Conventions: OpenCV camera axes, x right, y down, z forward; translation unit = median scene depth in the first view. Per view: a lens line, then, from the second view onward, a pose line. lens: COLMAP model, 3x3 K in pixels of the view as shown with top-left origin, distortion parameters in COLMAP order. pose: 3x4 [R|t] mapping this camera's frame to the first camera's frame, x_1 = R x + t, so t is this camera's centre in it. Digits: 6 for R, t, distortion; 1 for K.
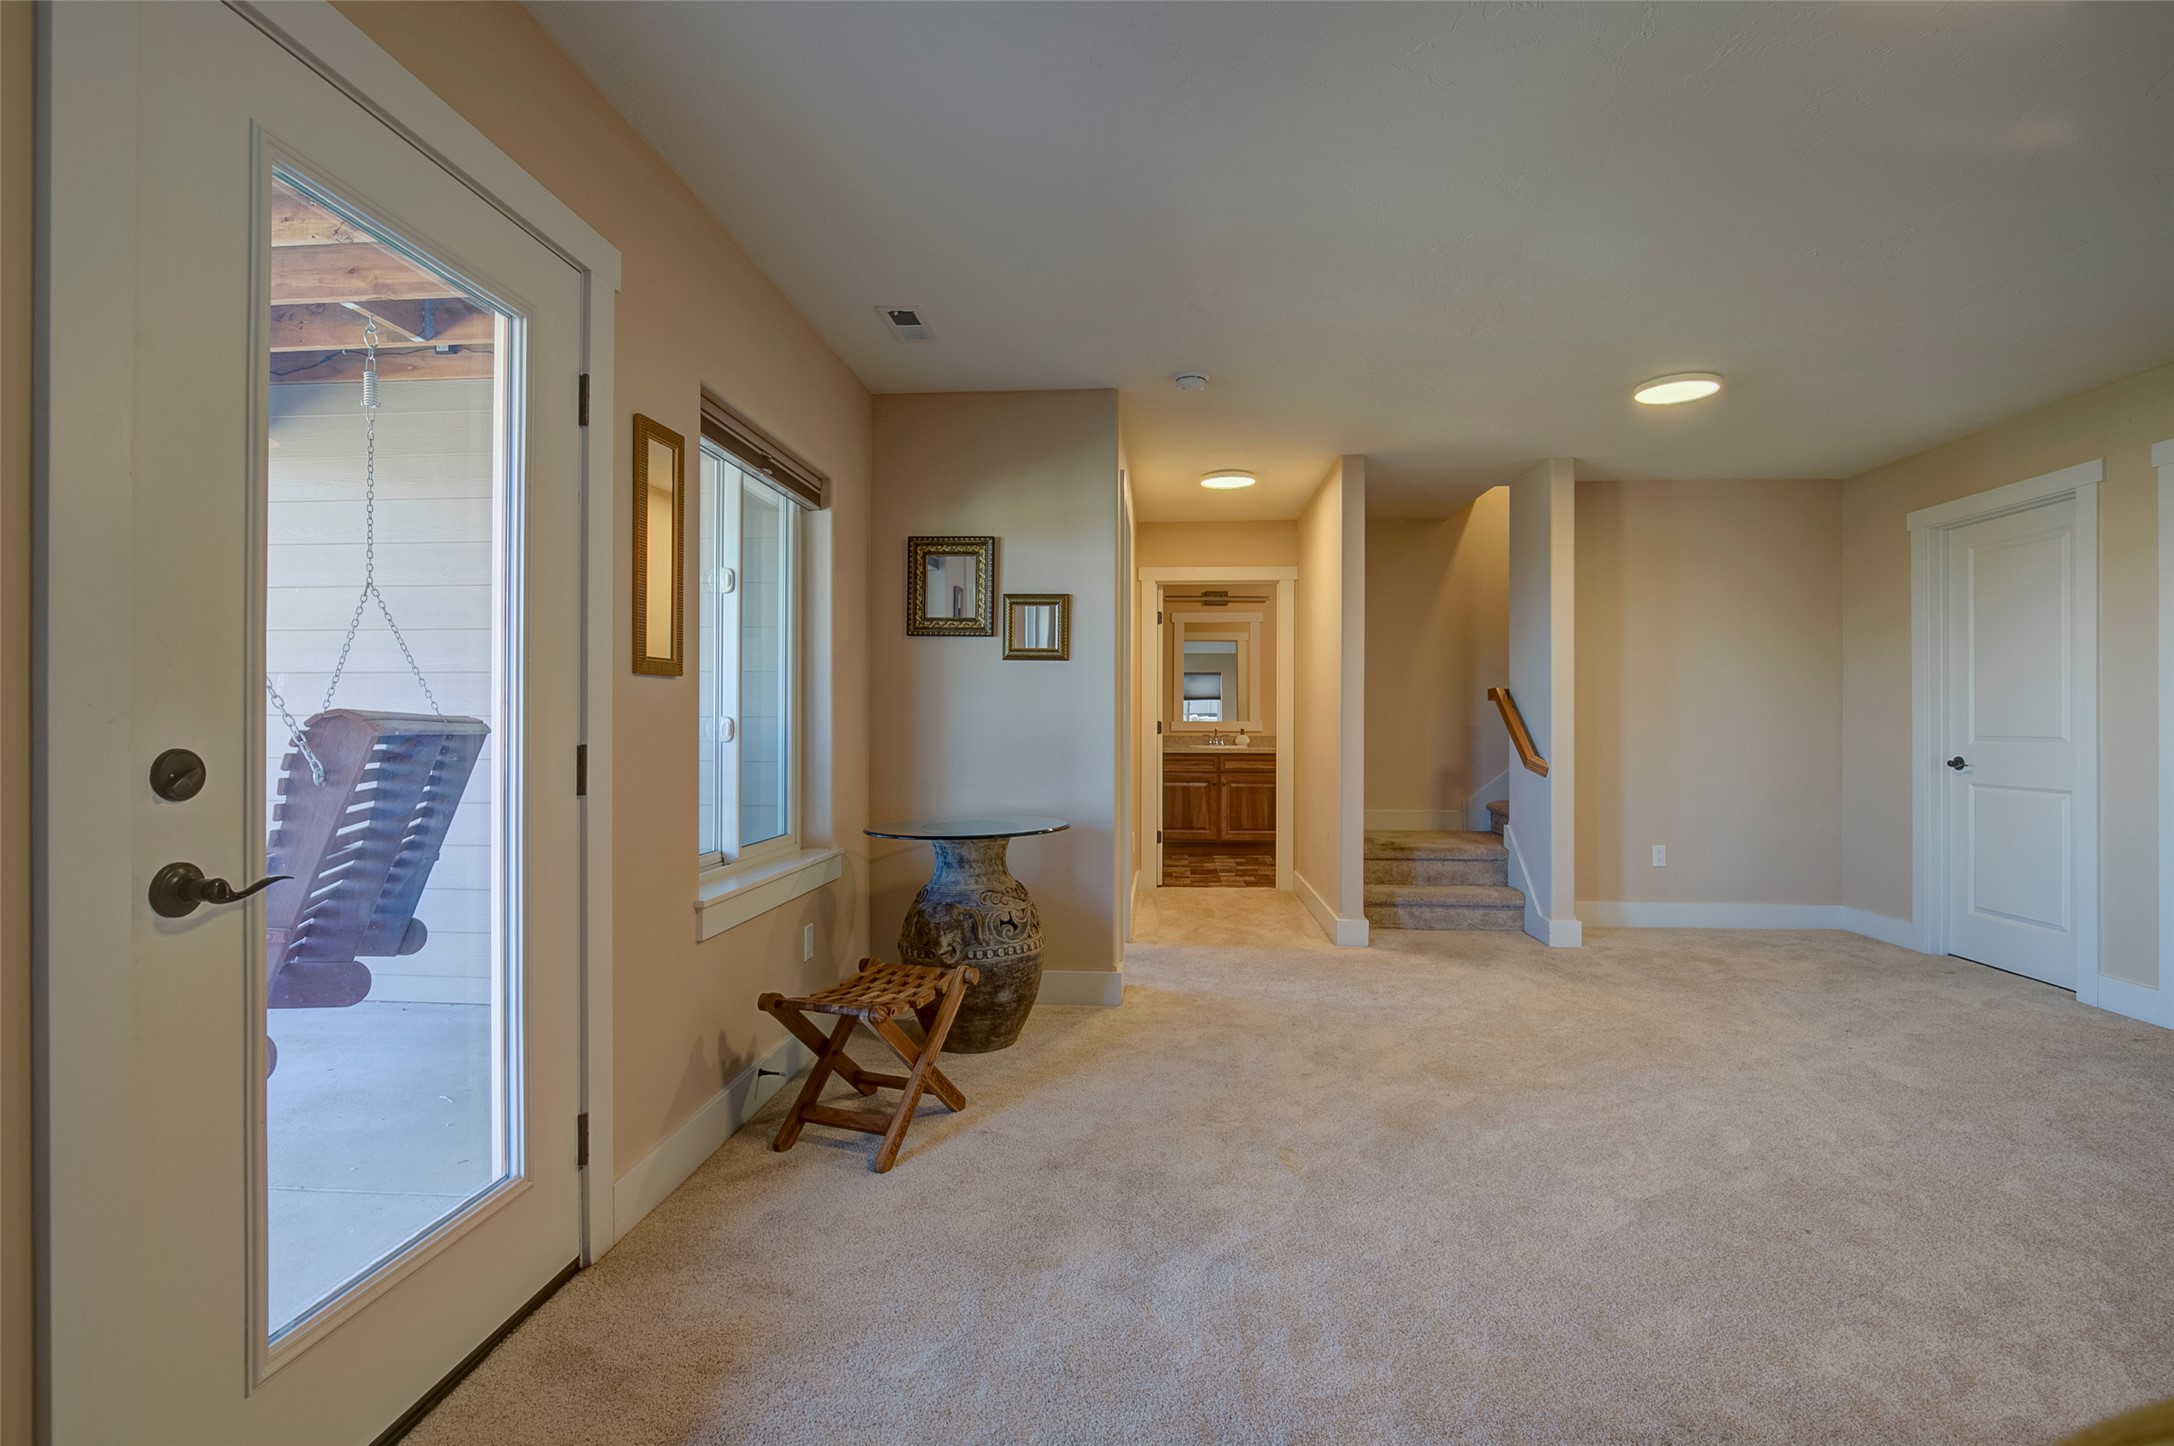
lens RADIAL K [[1020.7, 0, 1086.4], [0, 1020.7, 716.0], [0, 0, 1]] dist [-0.007618, -0.000443]
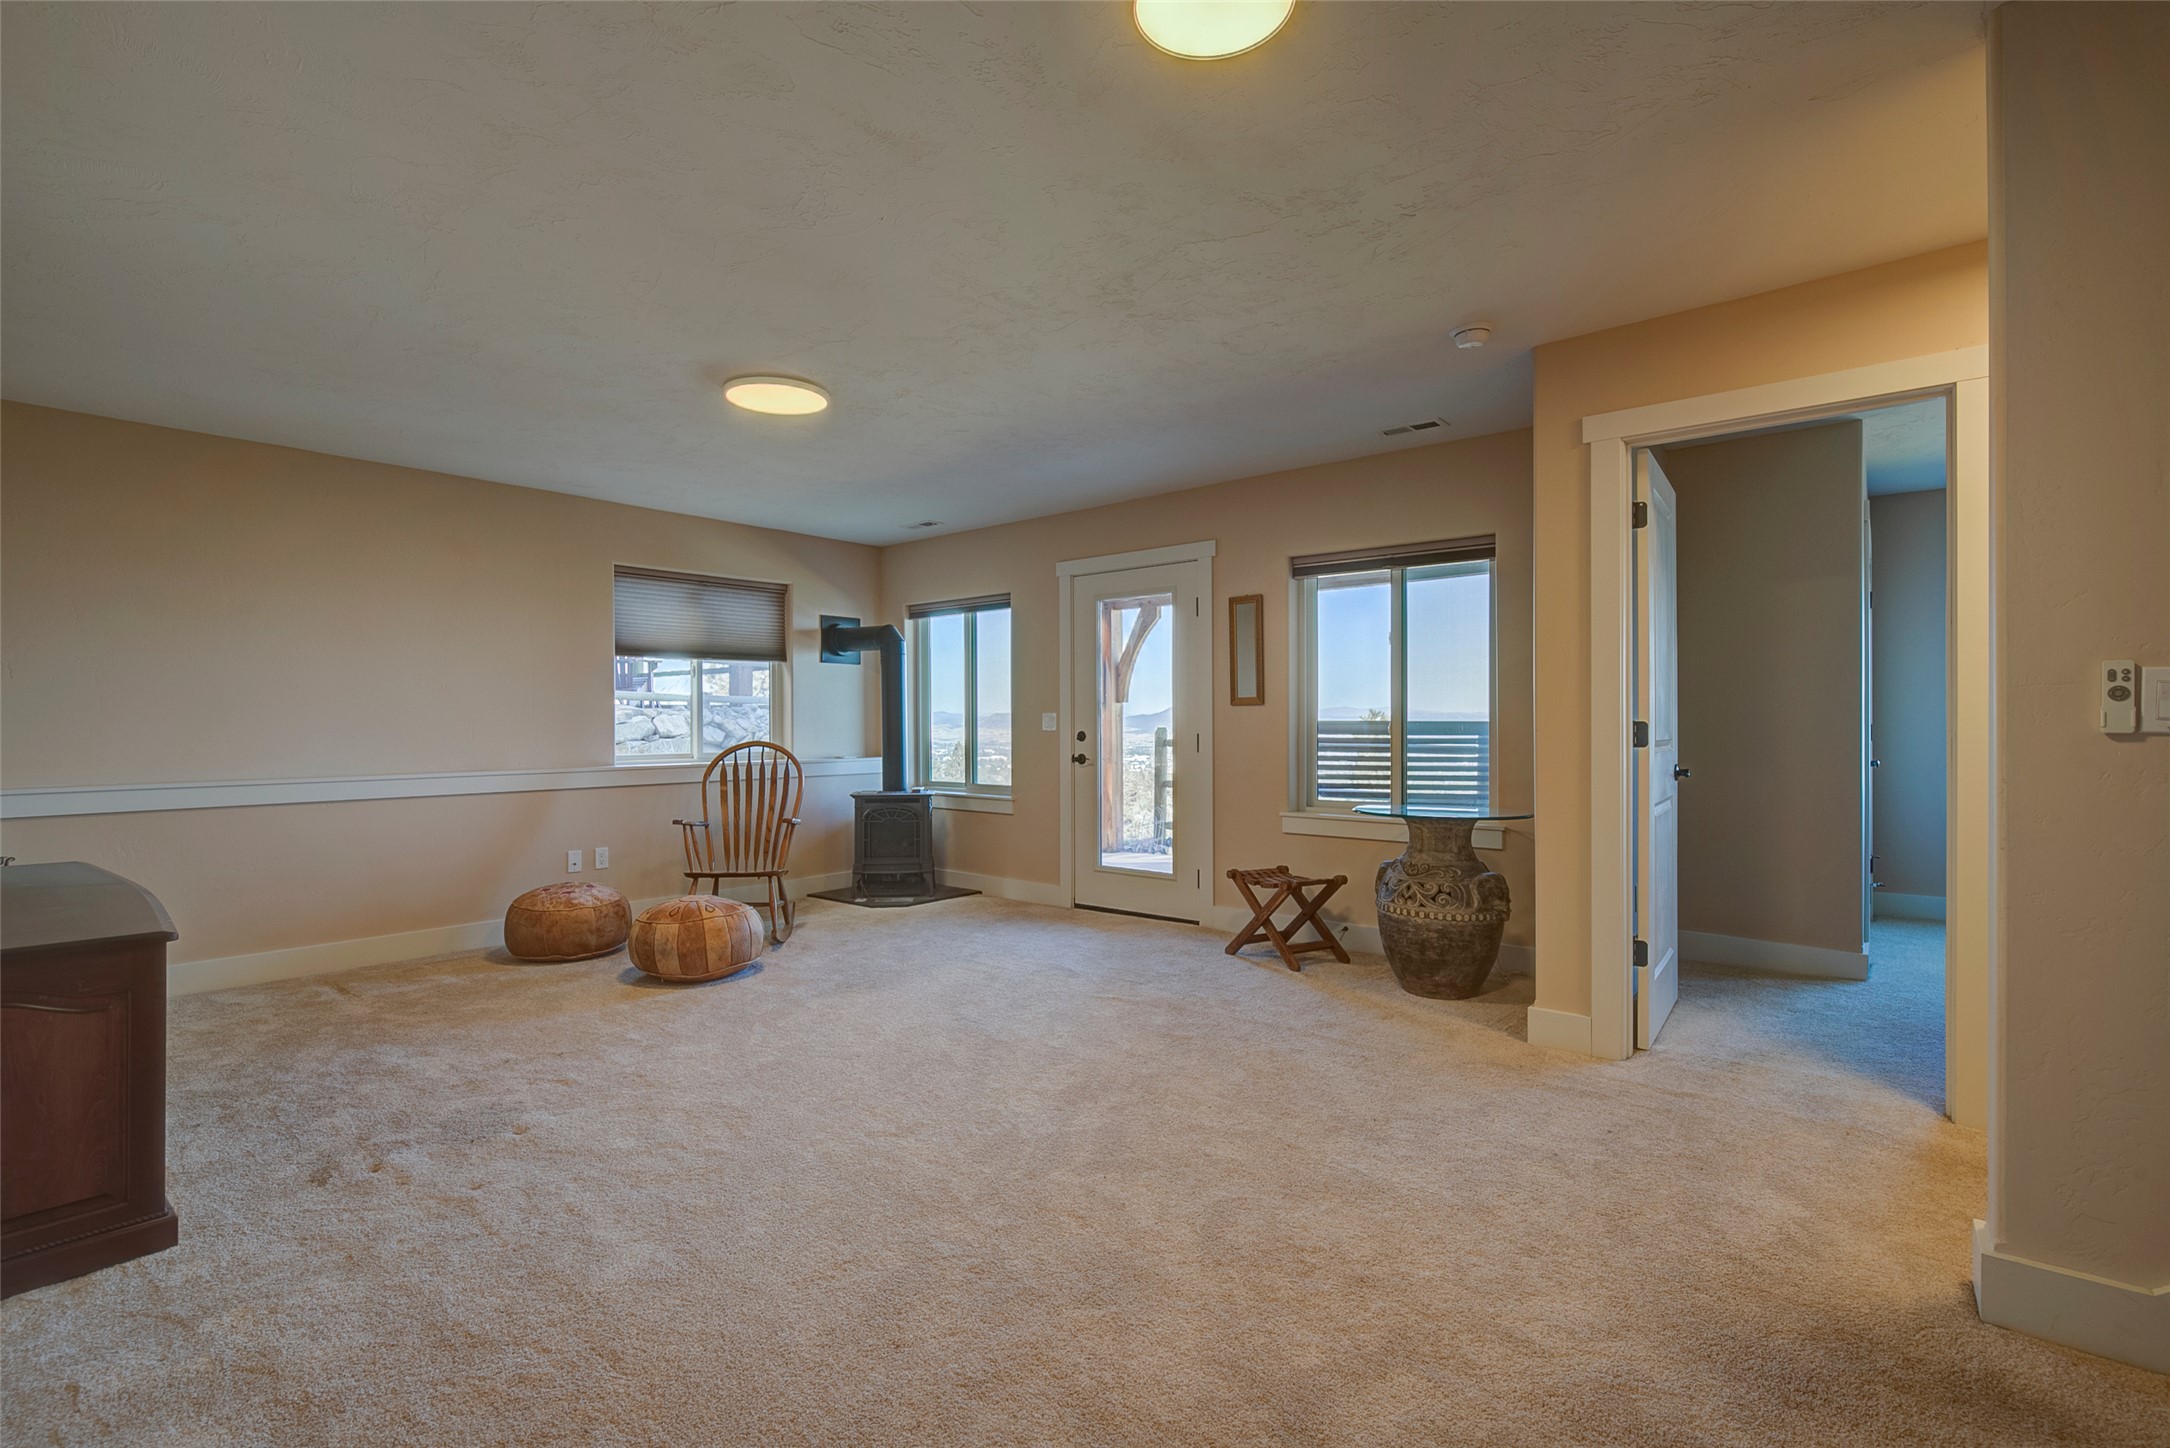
lens RADIAL K [[986.3, 0, 1085.0], [0, 986.3, 724.0], [0, 0, 1]] dist [-0.002023, -0.000329]
pose [[-0.574735, 0.000448, -0.818339, 1.049659], [0.008059, 0.999954, -0.005112, 0.007127], [0.818300, -0.009533, -0.574712, 1.293463]]
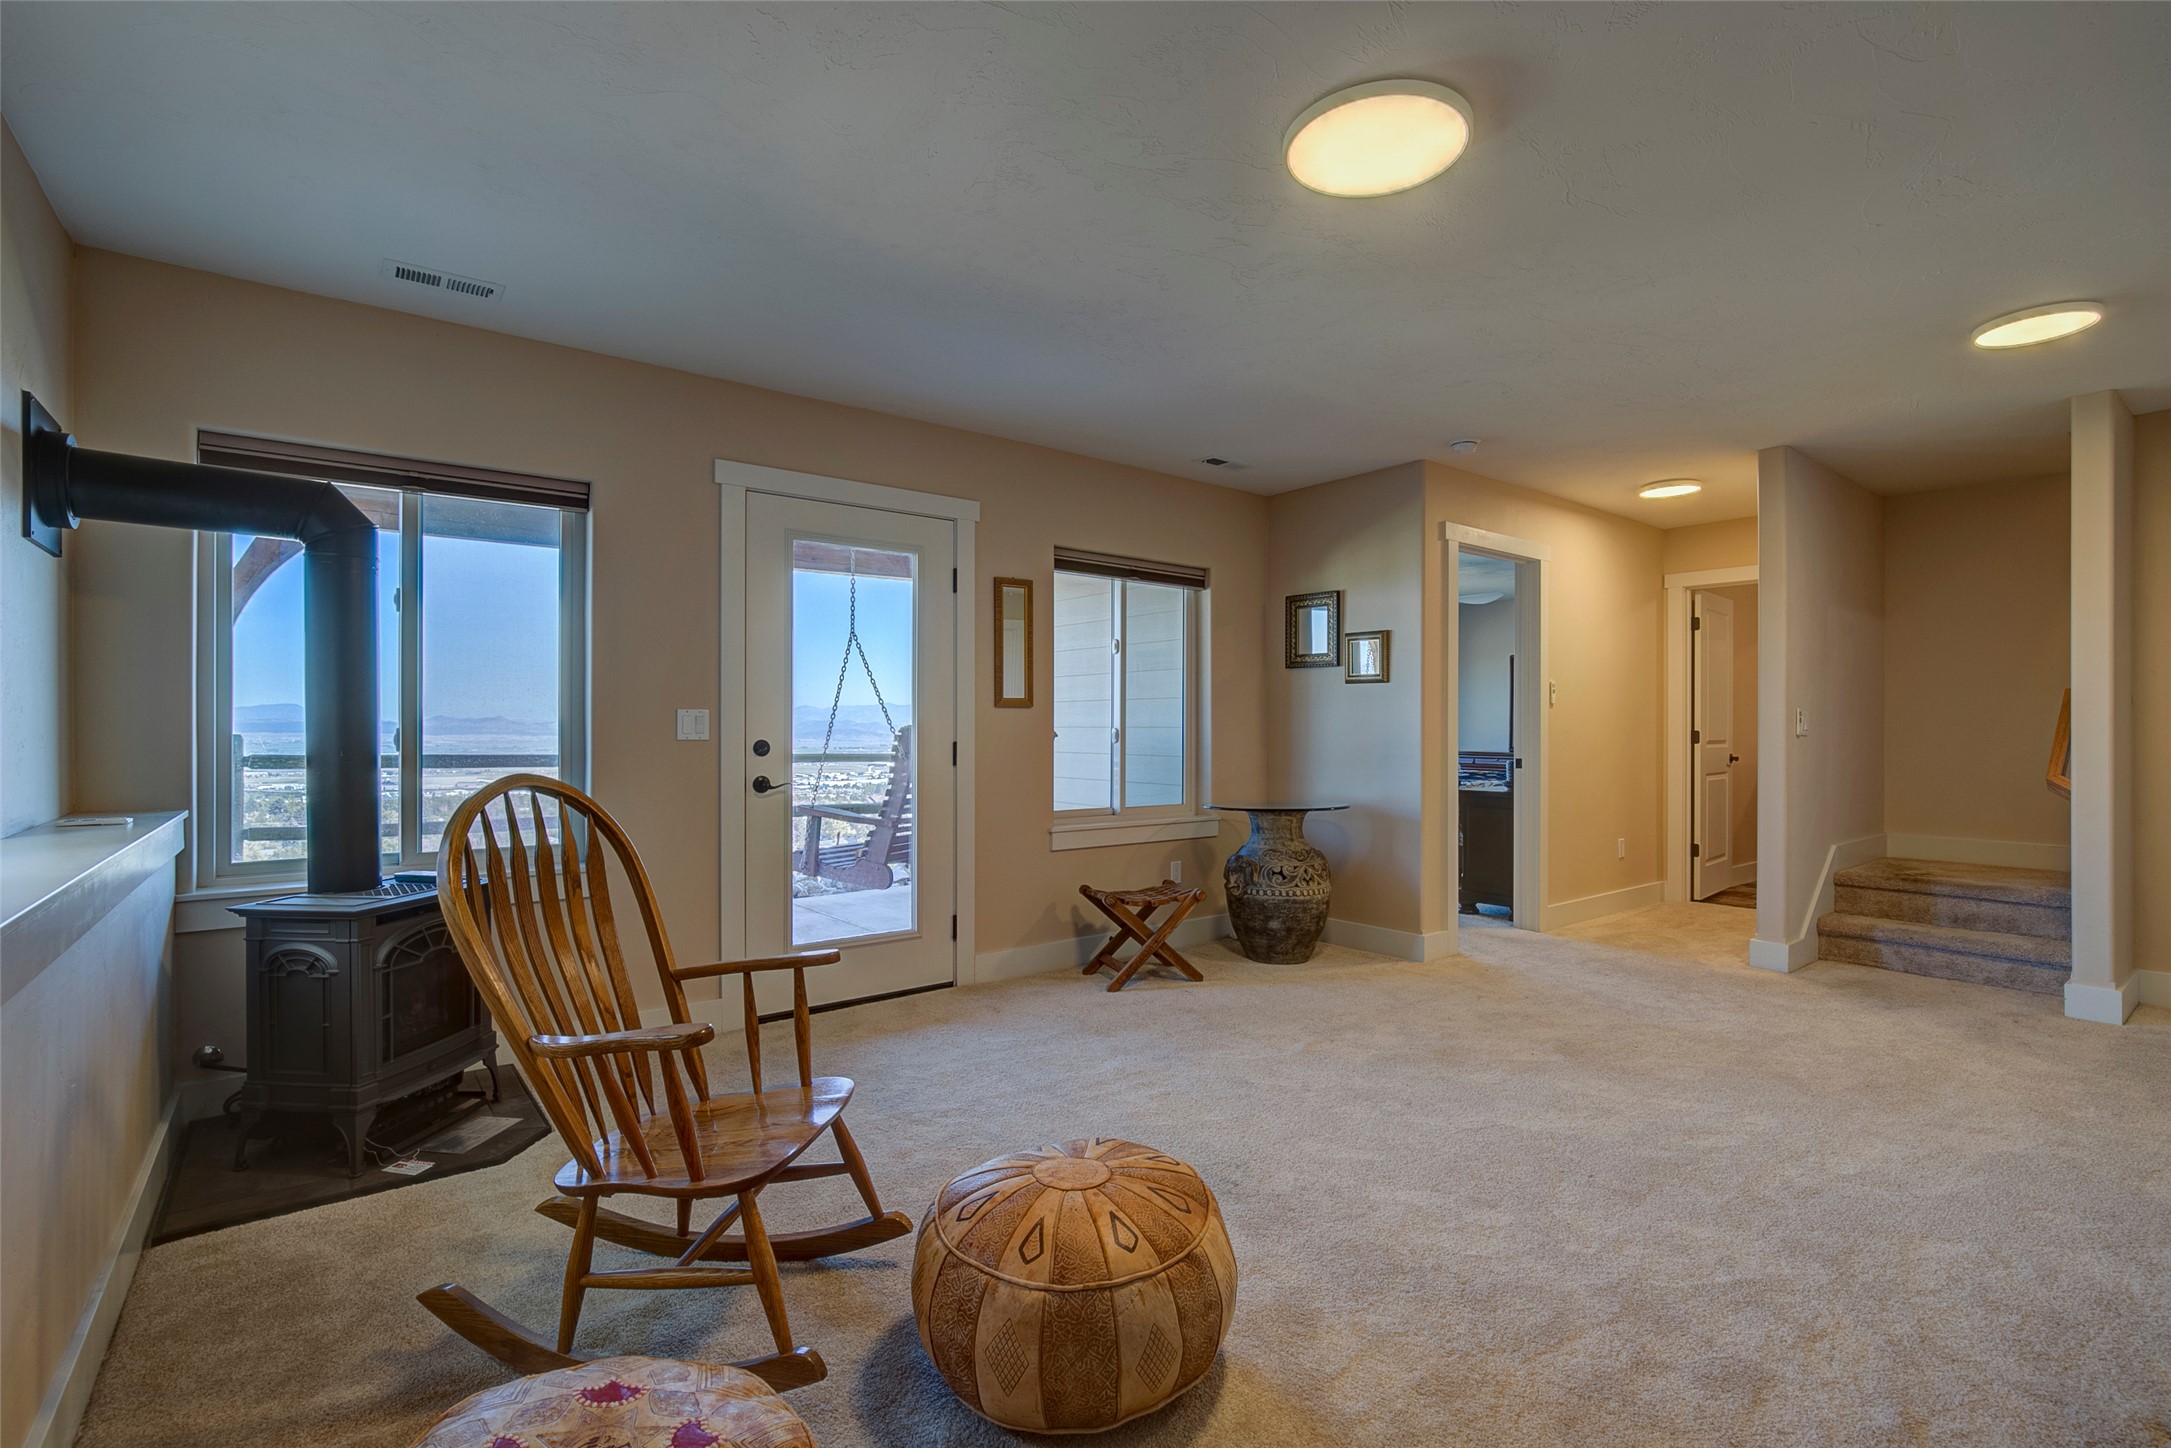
lens RADIAL K [[986.7, 0, 1085.5], [0, 986.7, 724.0], [0, 0, 1]] dist [-0.002023, -0.000329]
pose [[0.675200, -0.001868, -0.737632, 0.693432], [0.003436, 0.999994, 0.000613, -0.005708], [0.737626, -0.002949, 0.675203, -0.110505]]
